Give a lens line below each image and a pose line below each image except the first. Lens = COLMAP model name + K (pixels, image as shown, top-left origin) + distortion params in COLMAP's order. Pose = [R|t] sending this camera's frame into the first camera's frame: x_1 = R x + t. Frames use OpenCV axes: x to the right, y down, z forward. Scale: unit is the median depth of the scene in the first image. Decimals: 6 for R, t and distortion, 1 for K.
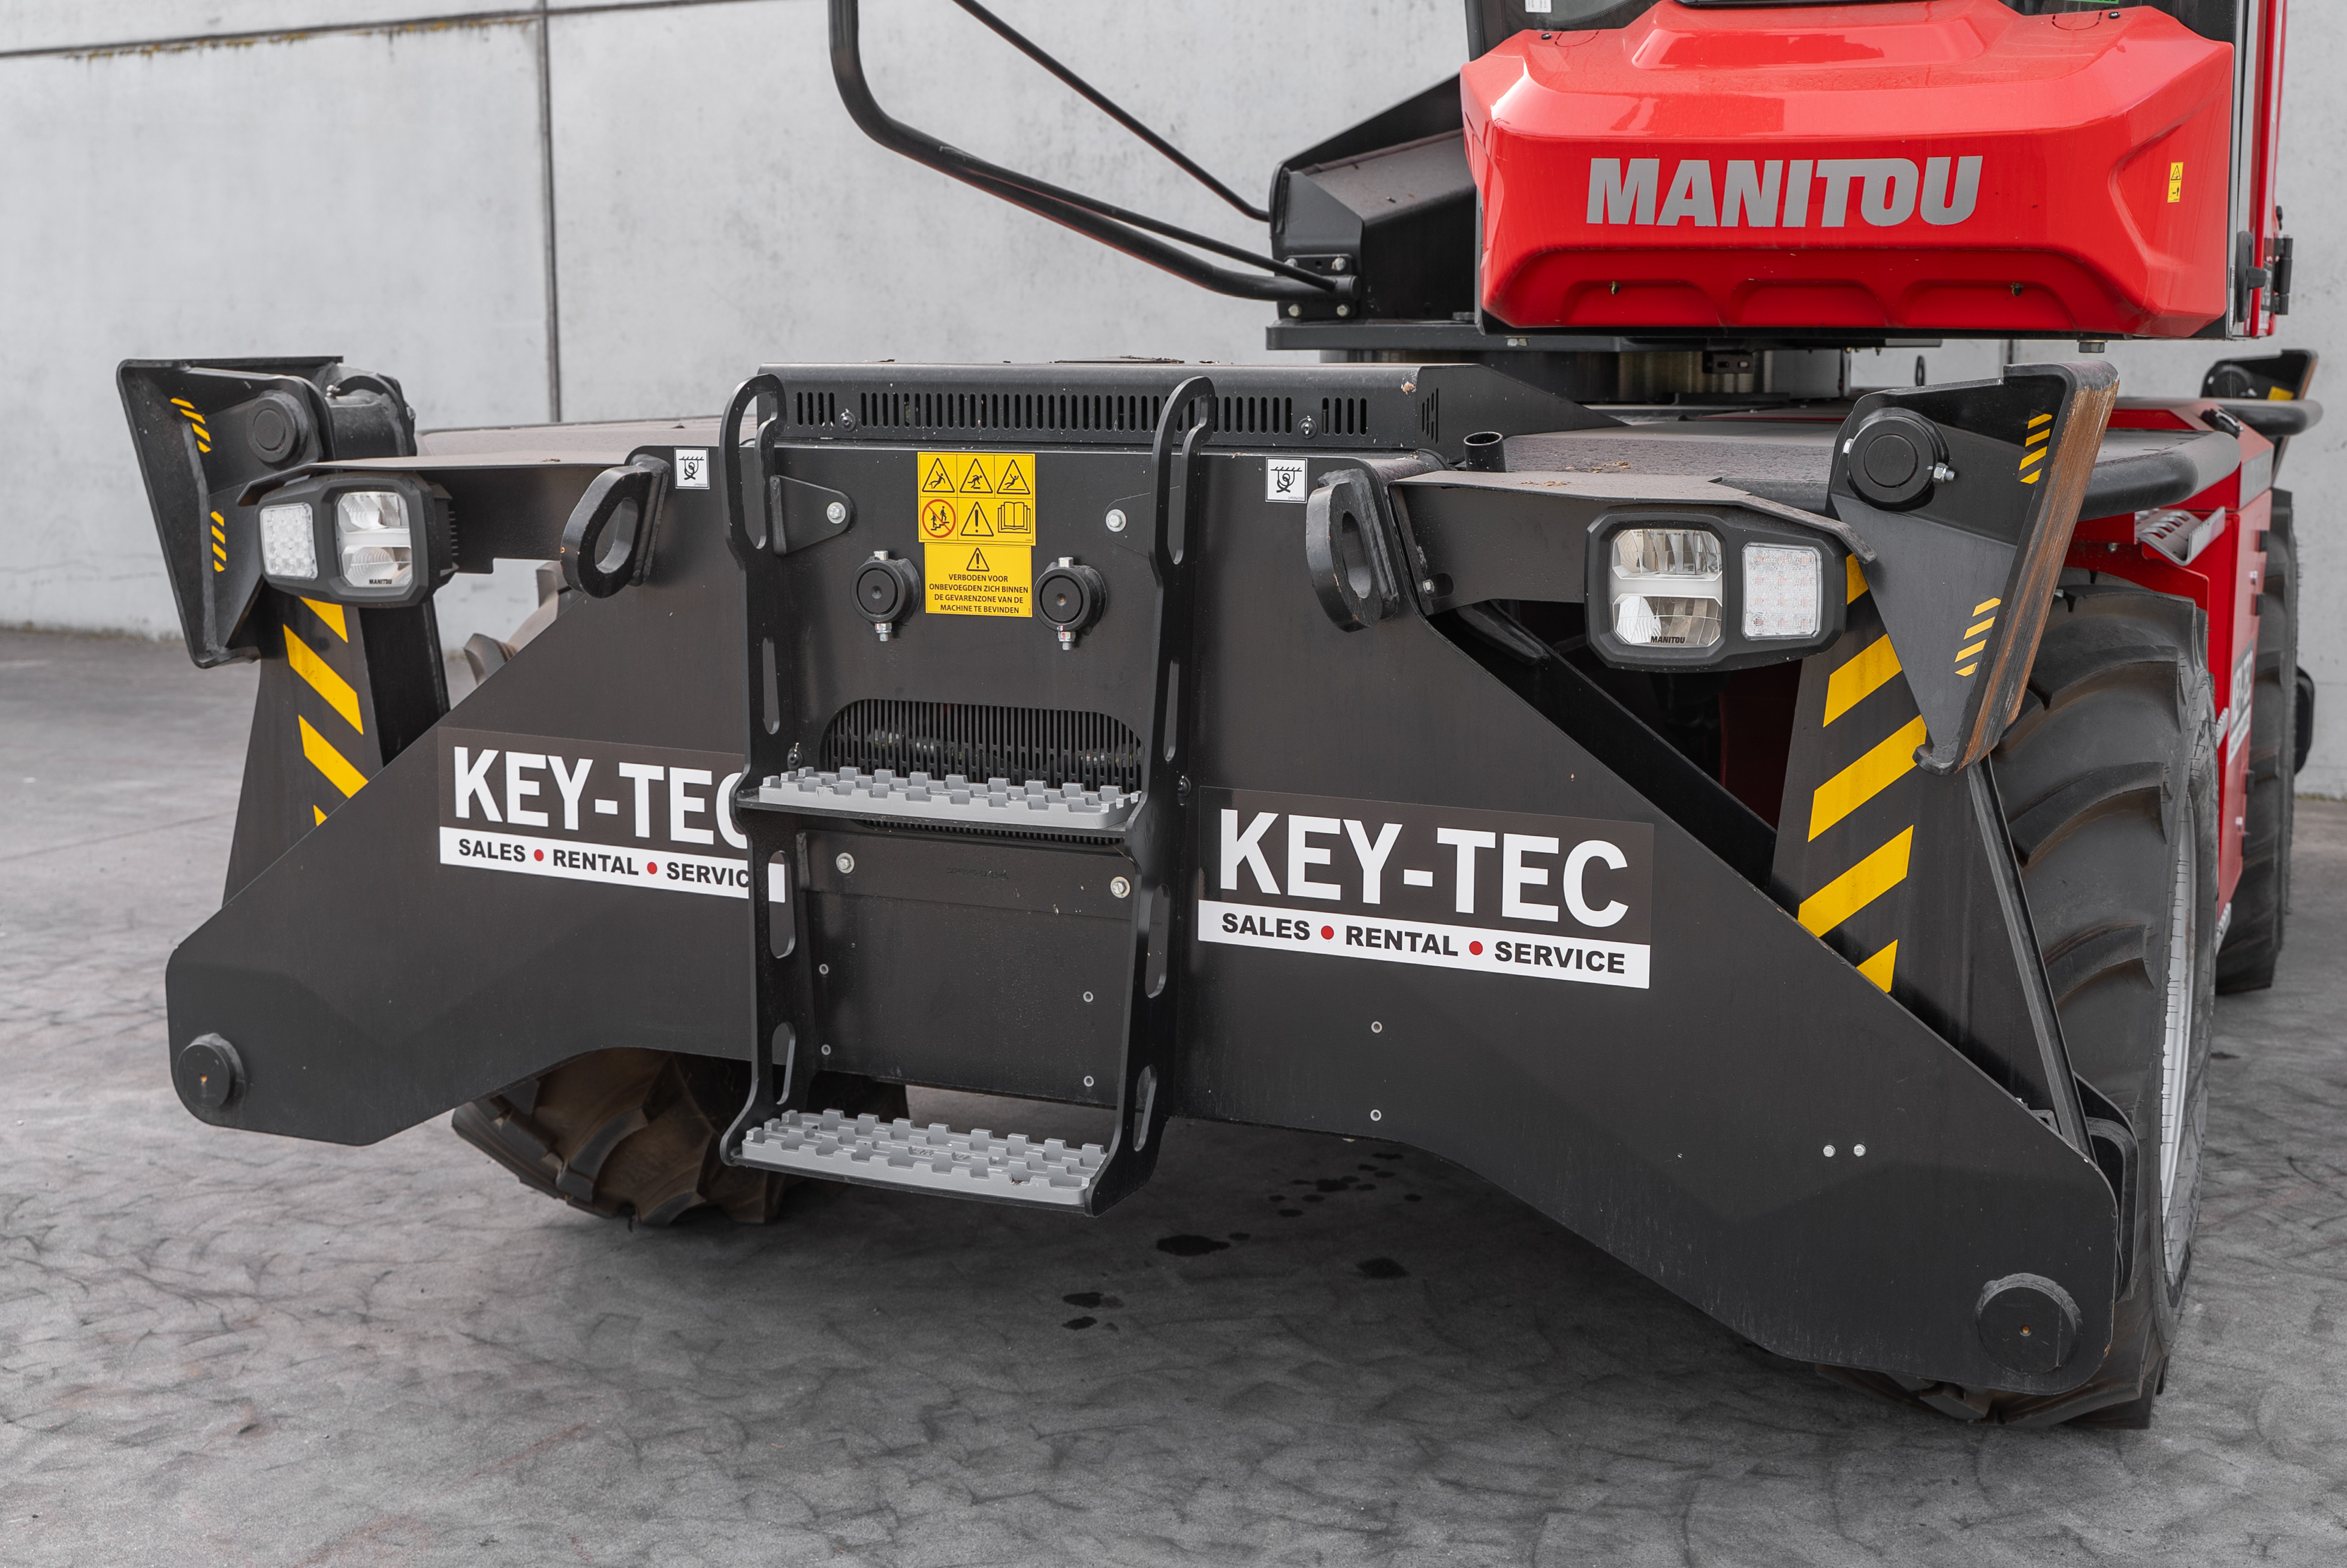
lens RADIAL K [[2782.7, 0, 1192.8], [0, 2782.7, 778.7], [0, 0, 1]] dist [-0.026777, 0.000000]
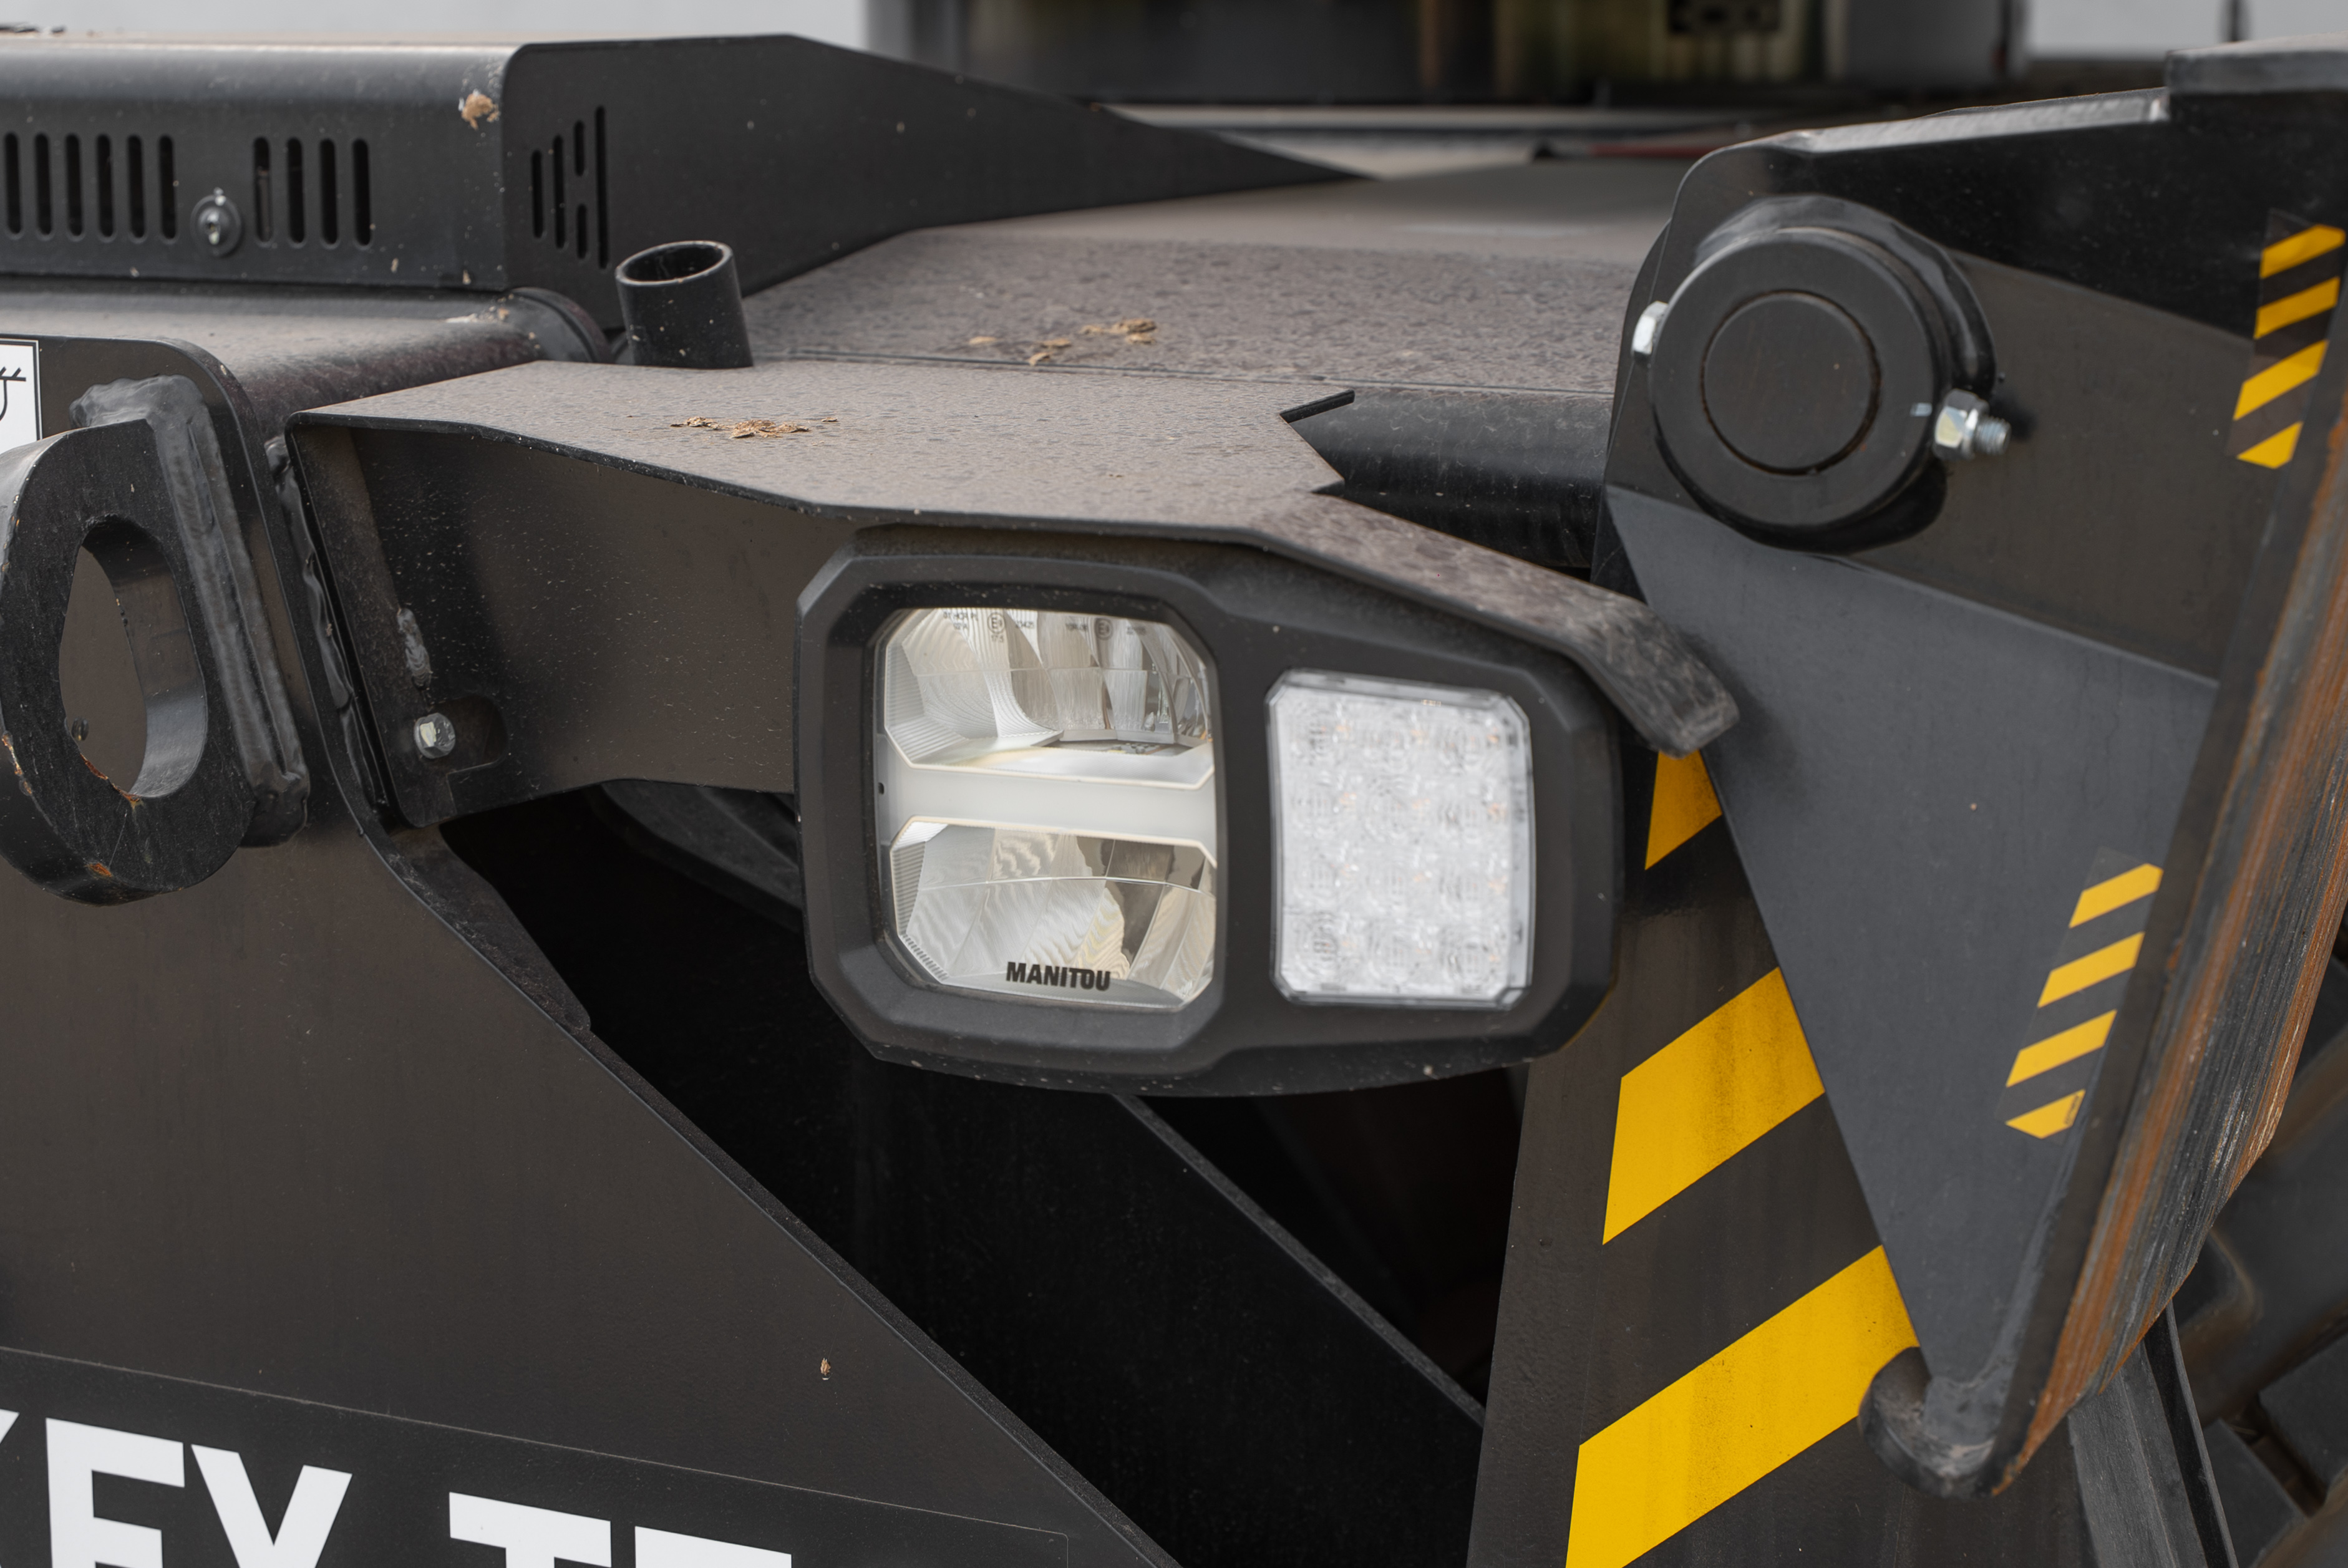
lens RADIAL K [[4298.8, 0, 1162.2], [0, 4298.8, 767.9], [0, 0, 1]] dist [-0.008921, 0.000000]
pose [[0.999983, -0.001544, -0.005676, 0.167127], [0.001712, 0.999558, 0.029674, -0.077802], [0.005627, -0.029683, 0.999544, 0.489777]]
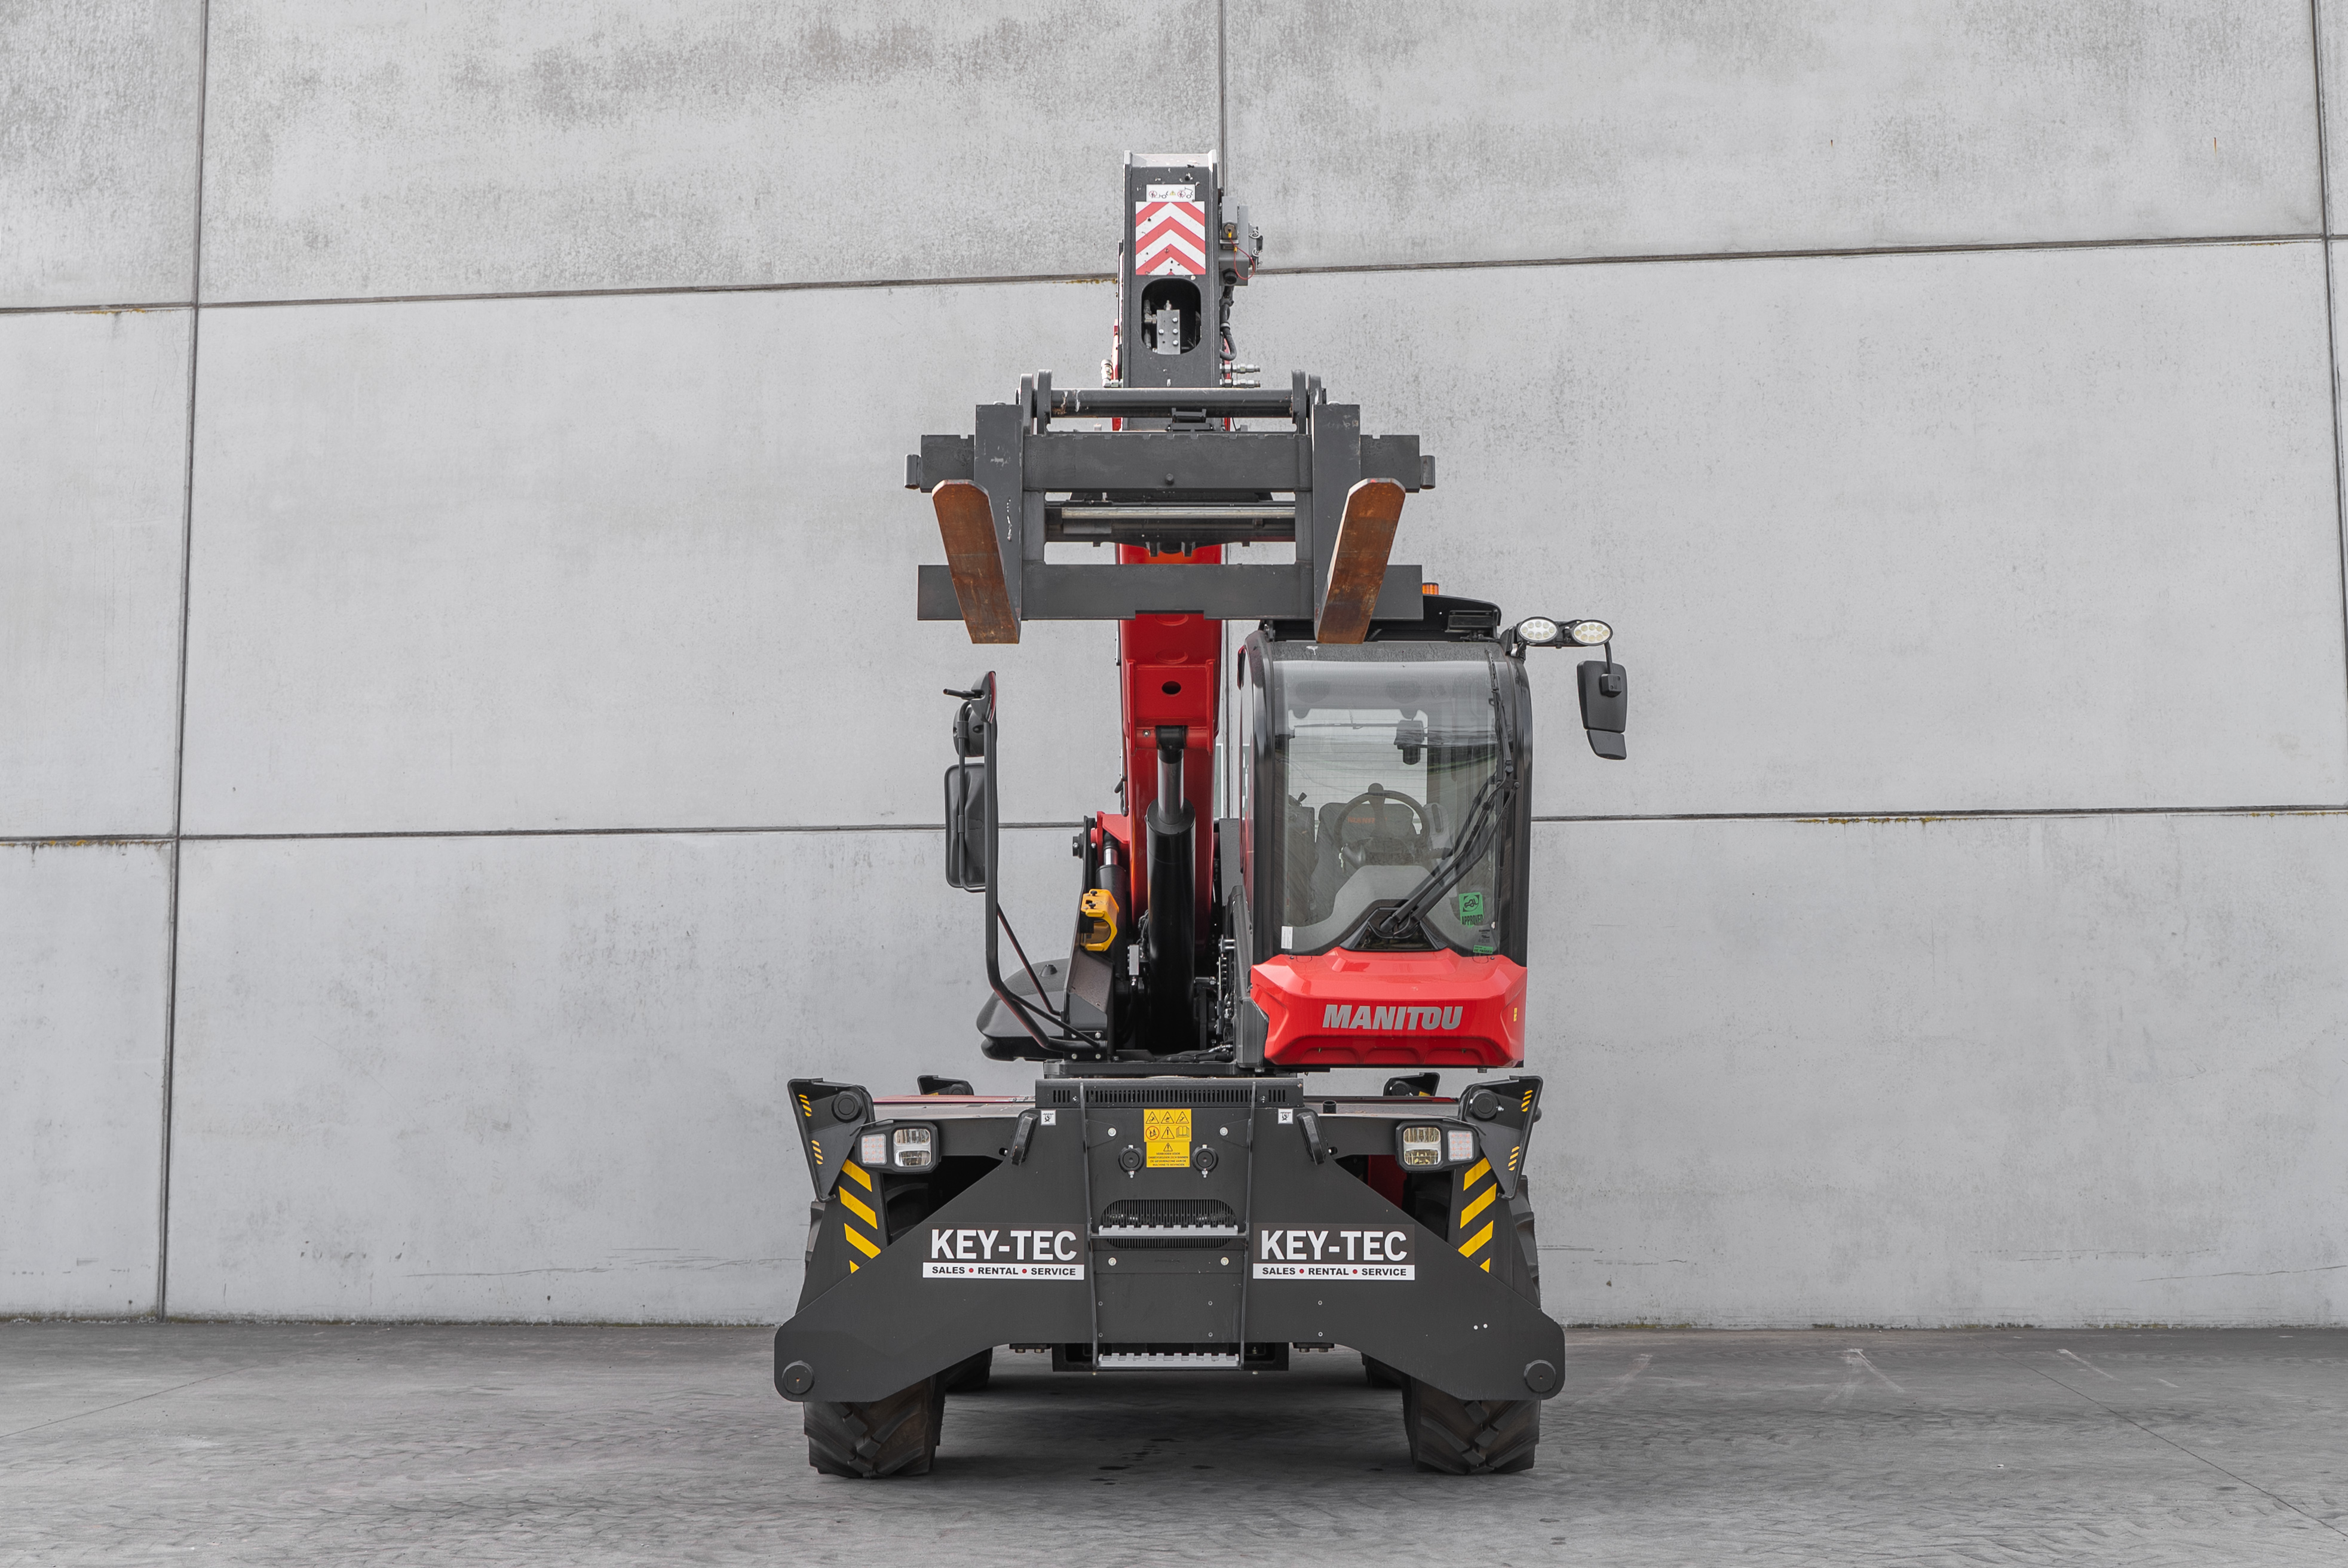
lens RADIAL K [[2655.0, 0, 1181.4], [0, 2655.0, 795.0], [0, 0, 1]] dist [0.003627, 0.000000]
pose [[0.924217, 0.034359, 0.380319, -1.137541], [0.064271, 0.967741, -0.243612, 0.240765], [-0.376421, 0.249594, 0.892194, -1.553295]]
